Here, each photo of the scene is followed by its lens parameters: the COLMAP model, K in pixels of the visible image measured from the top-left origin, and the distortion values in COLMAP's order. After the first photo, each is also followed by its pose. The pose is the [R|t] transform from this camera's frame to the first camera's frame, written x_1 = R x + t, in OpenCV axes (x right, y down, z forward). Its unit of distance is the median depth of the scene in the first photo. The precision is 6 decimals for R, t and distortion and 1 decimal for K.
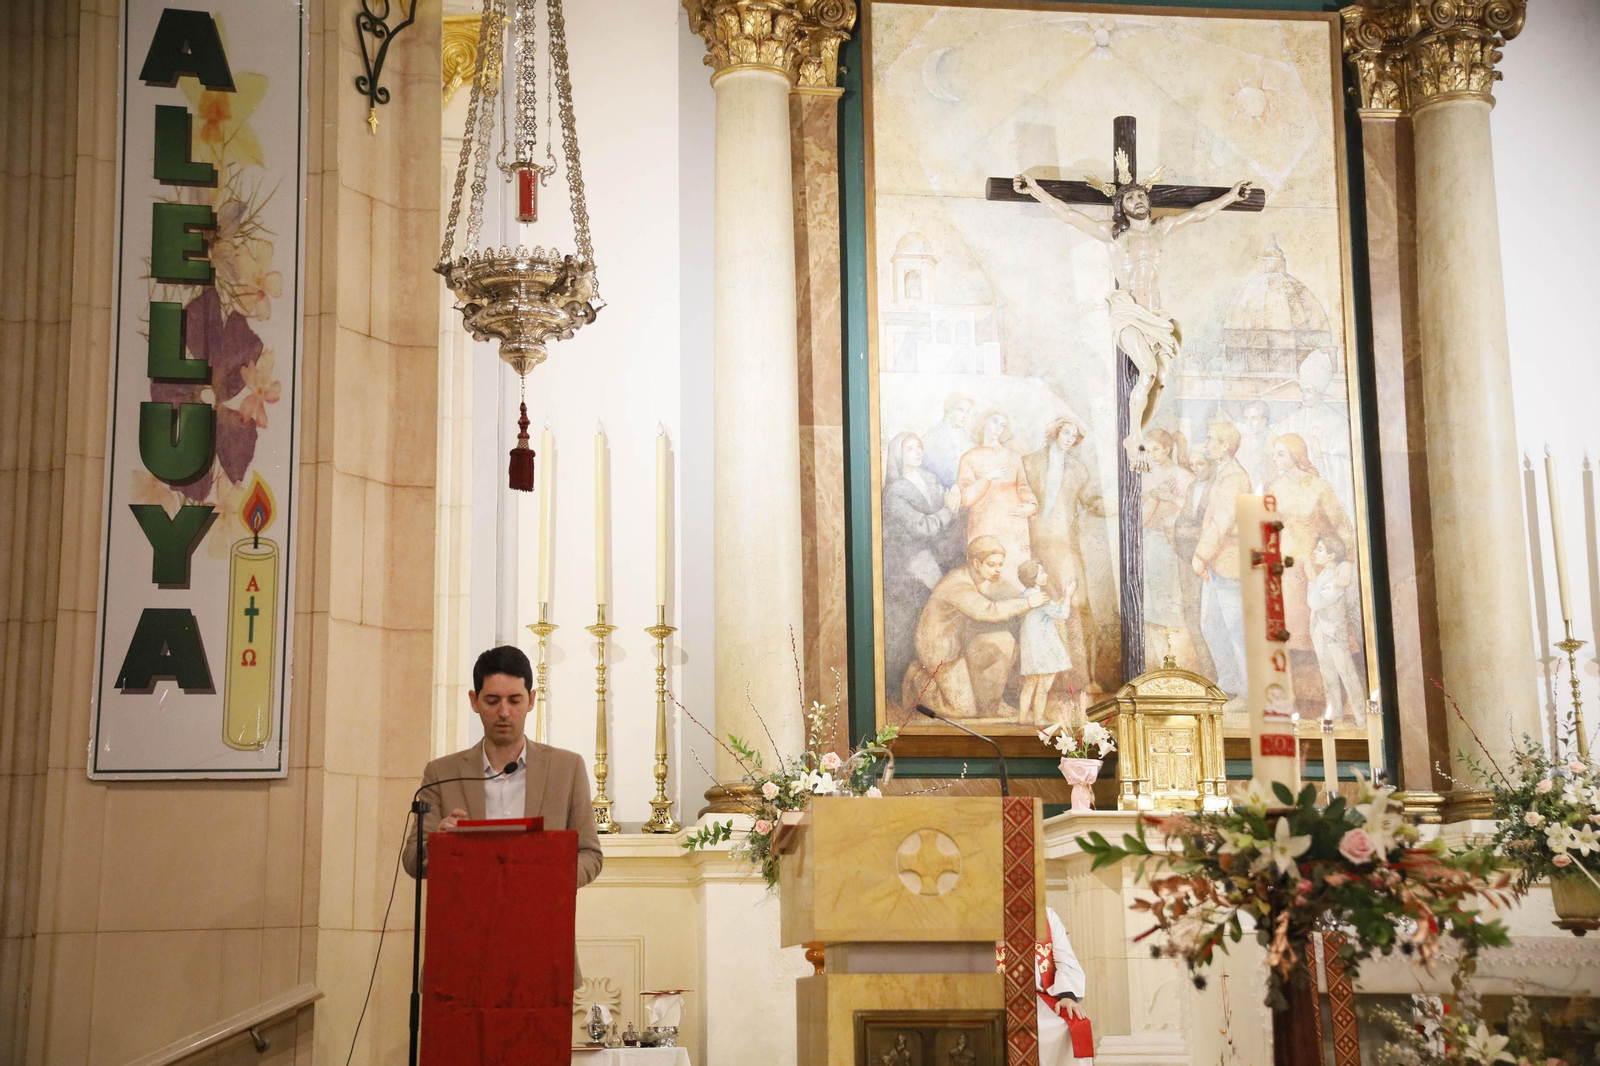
lens RADIAL K [[2281.7, 0, 795.1], [0, 2281.7, 542.0], [0, 0, 1]] dist [0.187789, 0.316053]
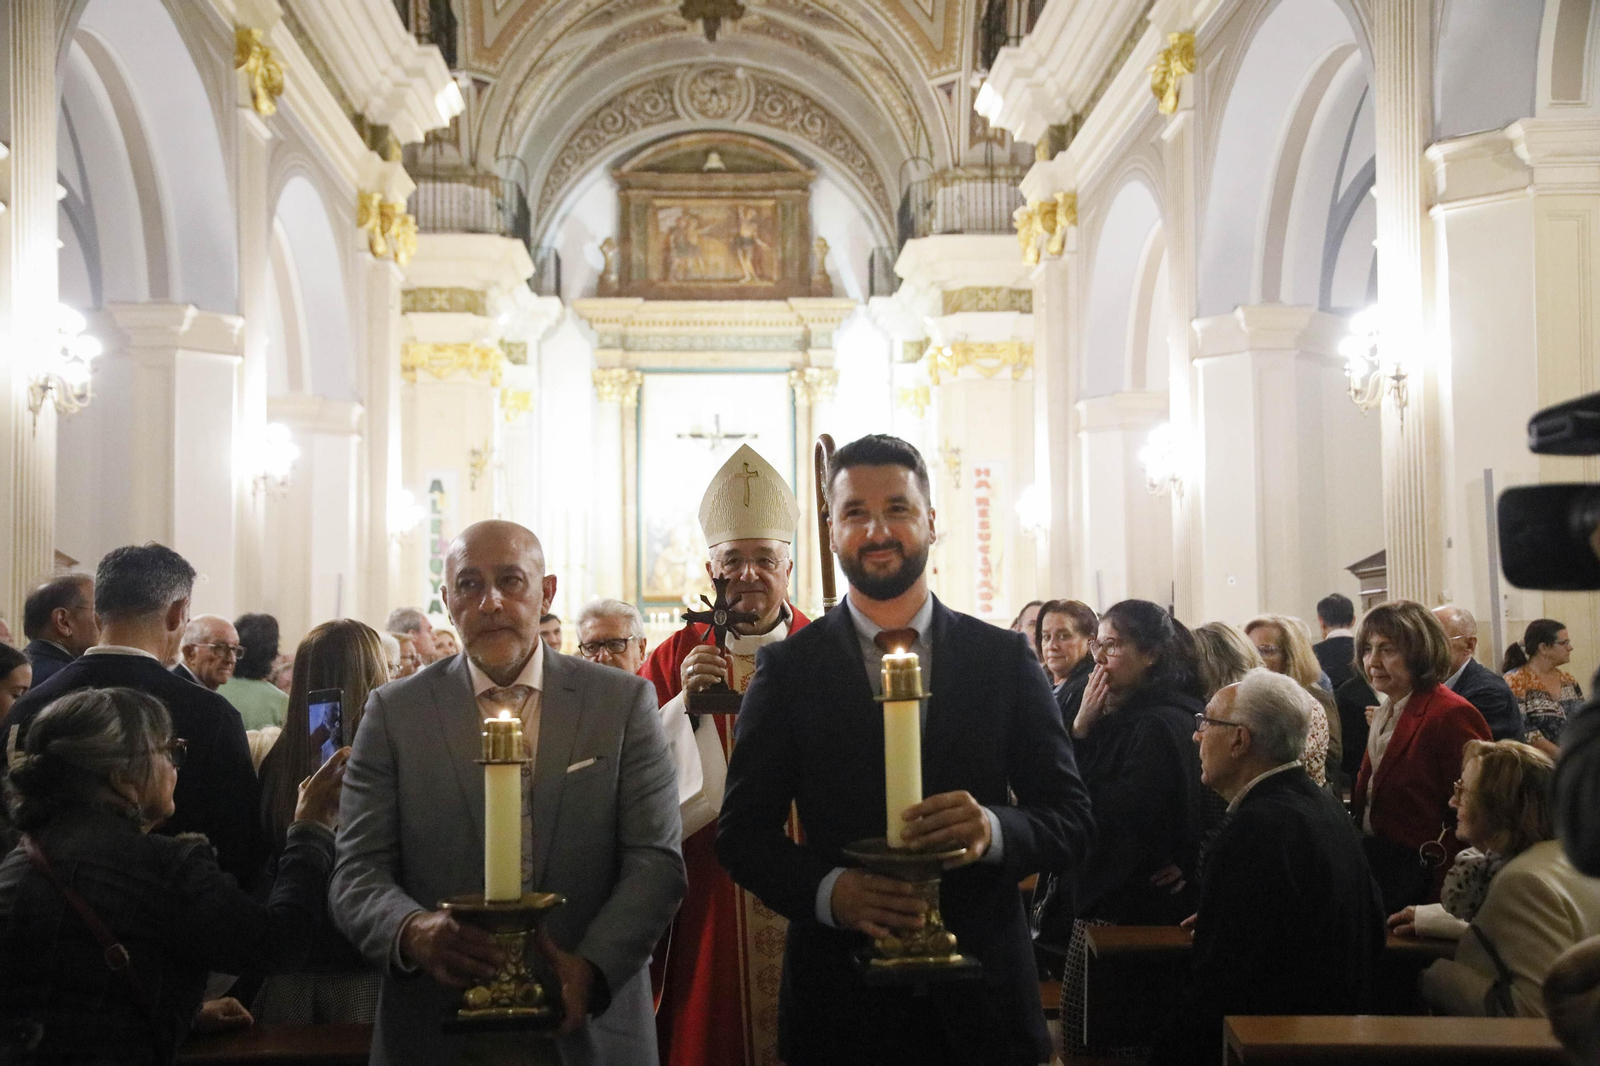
lens RADIAL K [[2245.7, 0, 800.0], [0, 2245.7, 533.0], [0, 0, 1]] dist [0.178413, 0.084801]
pose [[0.976783, -0.004843, -0.214175, 0.997140], [0.036641, 0.988790, 0.144749, -0.496423], [0.211073, -0.149236, 0.966011, -2.246282]]
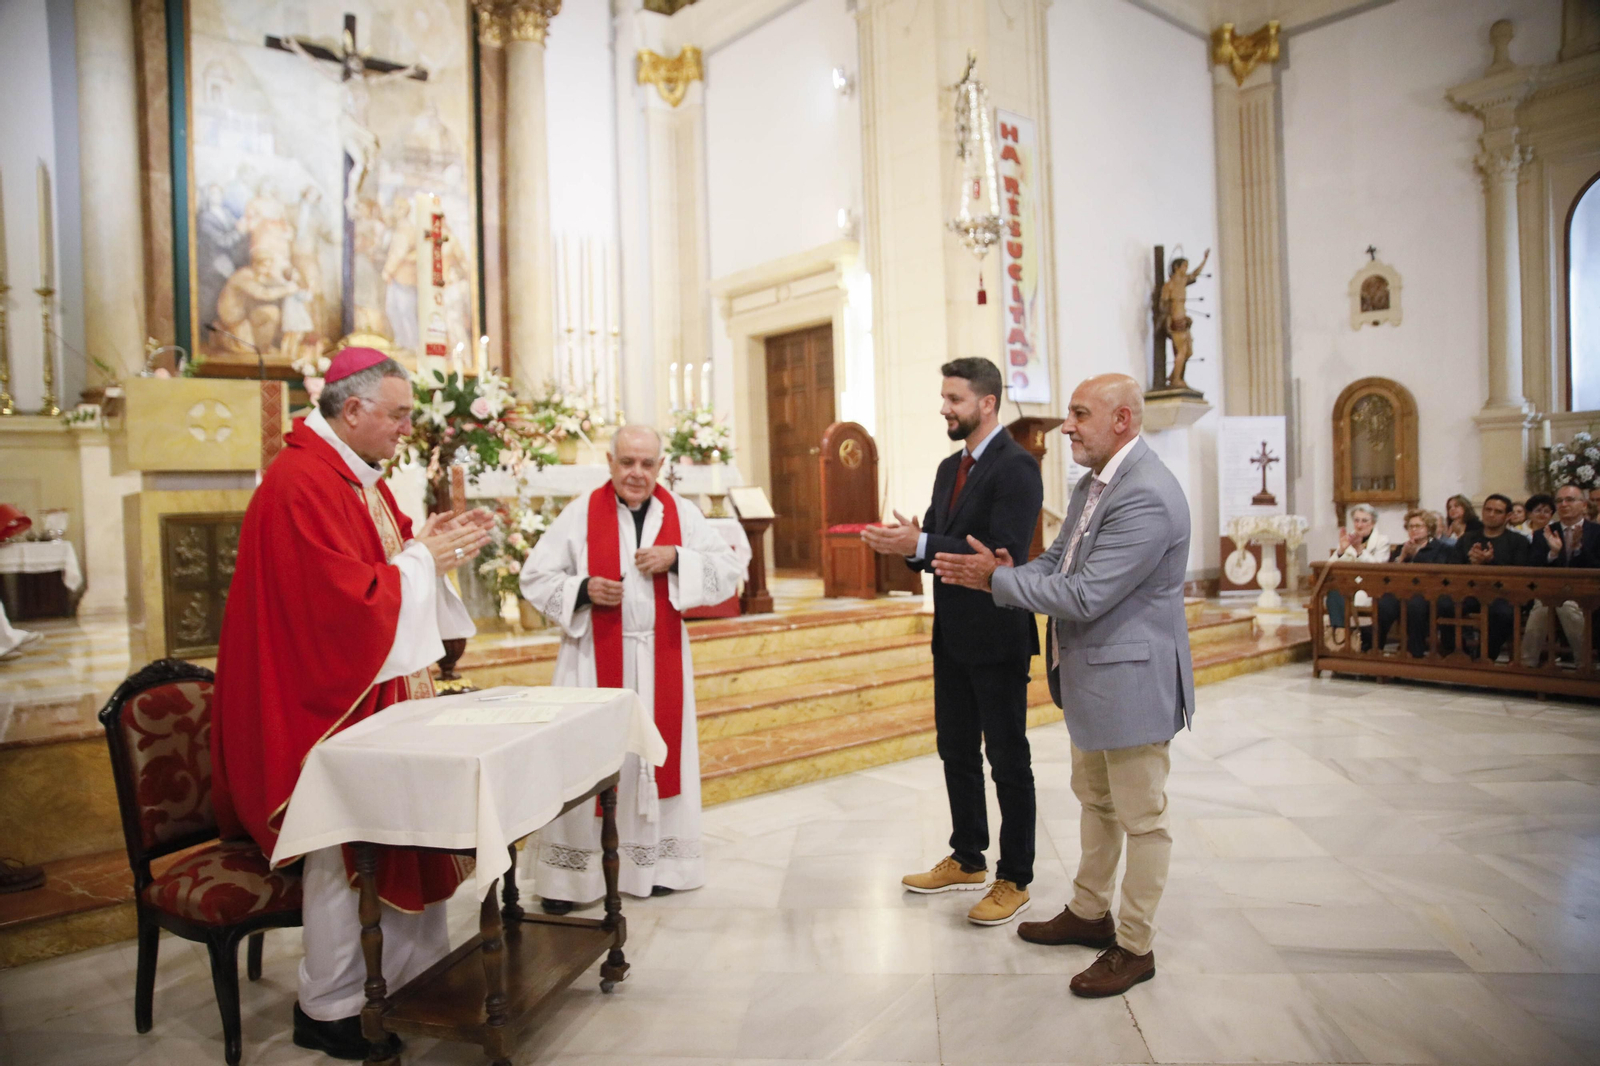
lens RADIAL K [[1096.8, 0, 794.2], [0, 1096.8, 539.8], [0, 0, 1]] dist [-0.132414, 0.085616]
pose [[0.858655, -0.029817, 0.511686, 0.012647], [-0.083987, 0.976628, 0.197848, 0.019532], [-0.505626, -0.212858, 0.836082, 0.081186]]
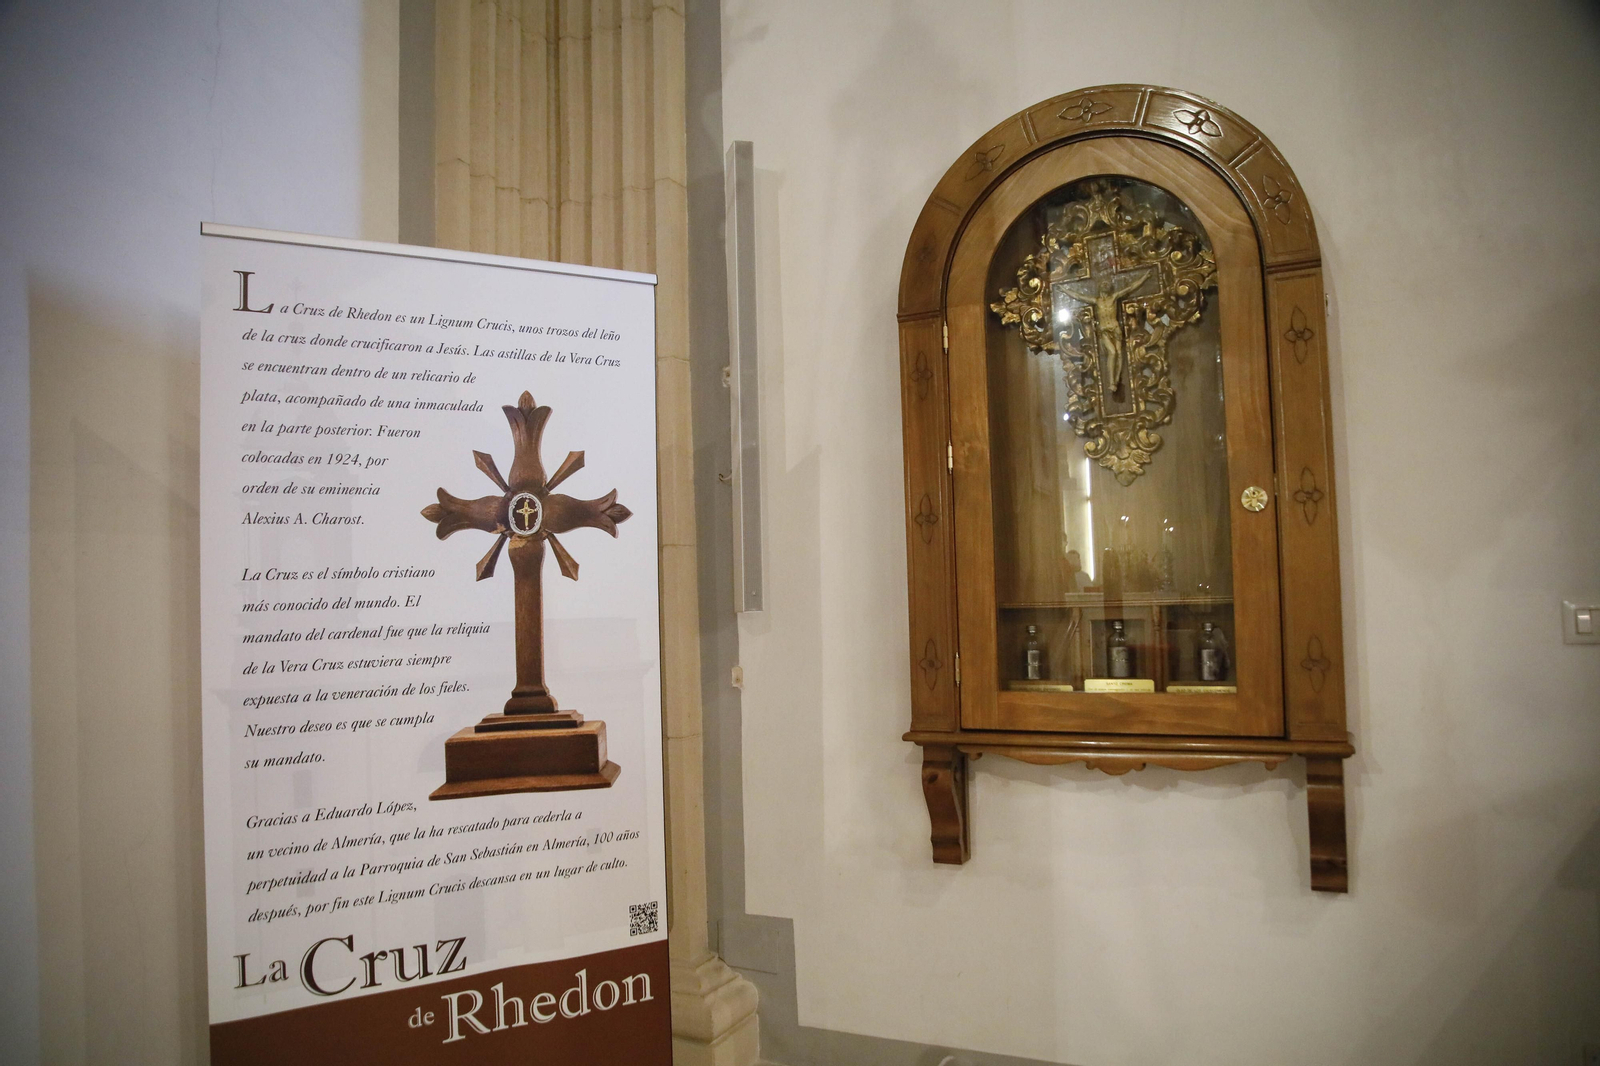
lens RADIAL K [[1096.8, 0, 794.2], [0, 1096.8, 539.8], [0, 0, 1]] dist [-0.132414, 0.085616]
pose [[0.579376, 0.029597, 0.814523, 0.758011], [-0.139697, 0.988159, 0.063462, 0.092300], [-0.802999, -0.150555, 0.576650, 0.560219]]
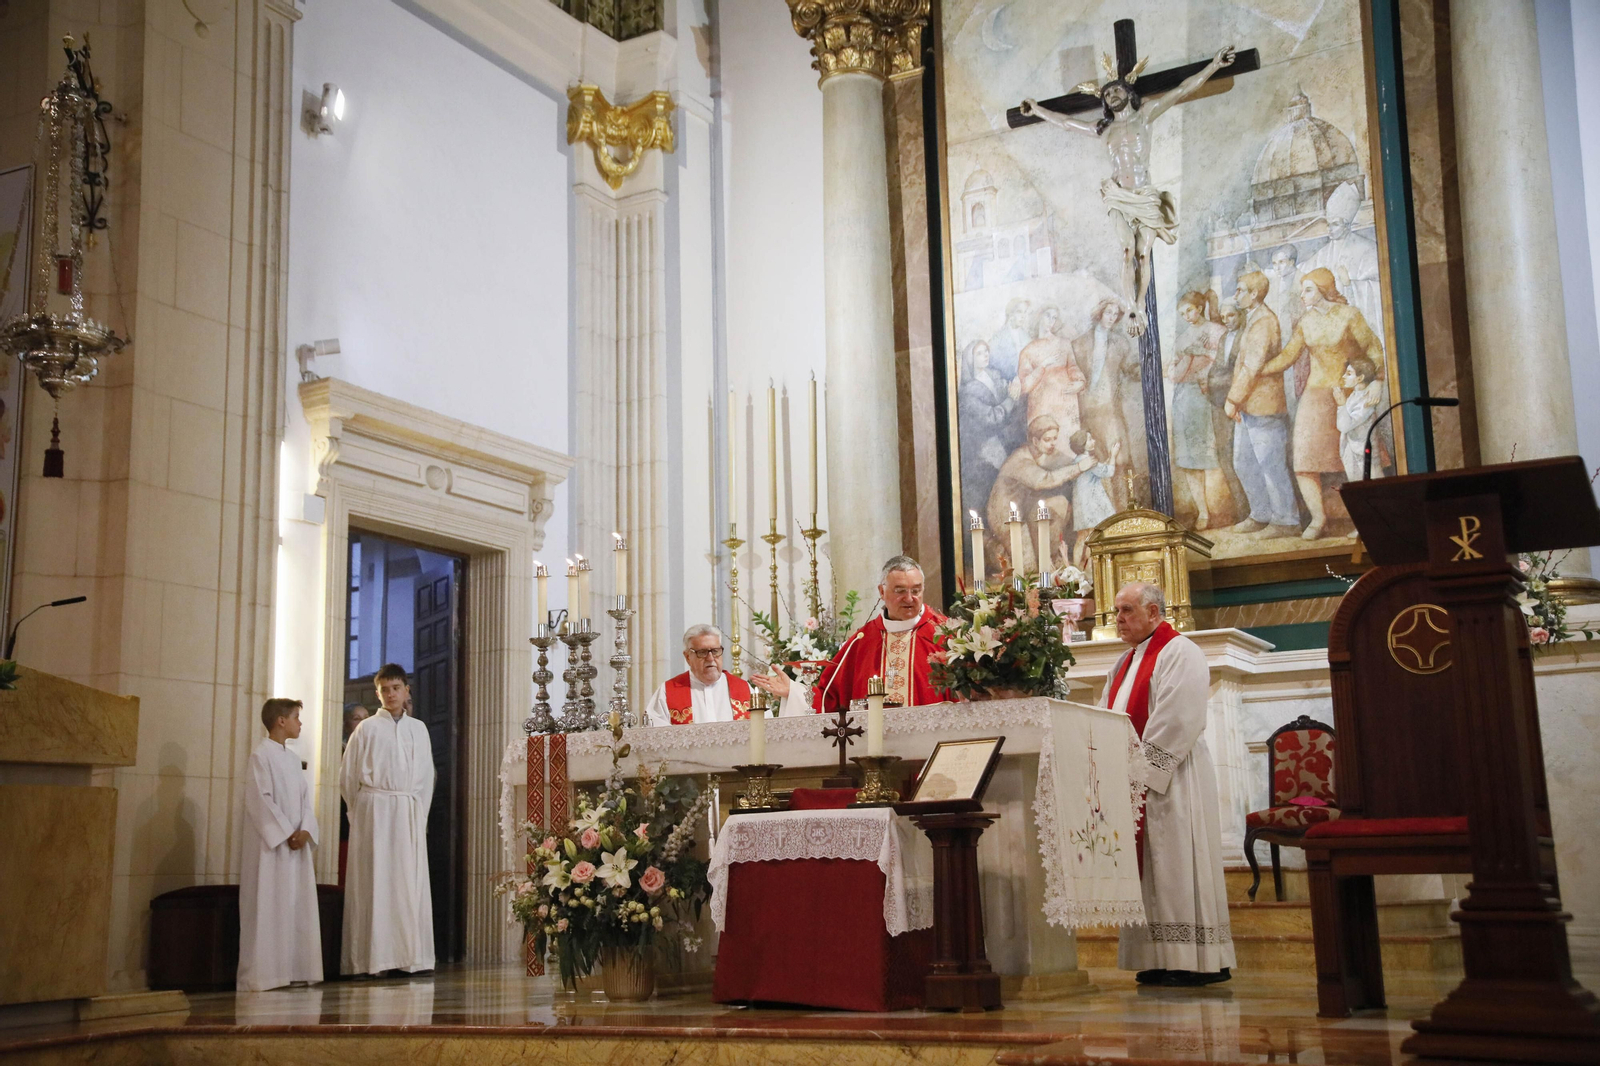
lens RADIAL K [[1812.9, 0, 794.8], [0, 1812.9, 537.1], [0, 0, 1]] dist [0.074678, 0.217618]
pose [[0.781280, -0.124814, -0.611575, 0.544177], [0.140283, 0.989849, -0.022804, 0.061938], [0.608213, -0.067977, 0.790858, 0.192955]]
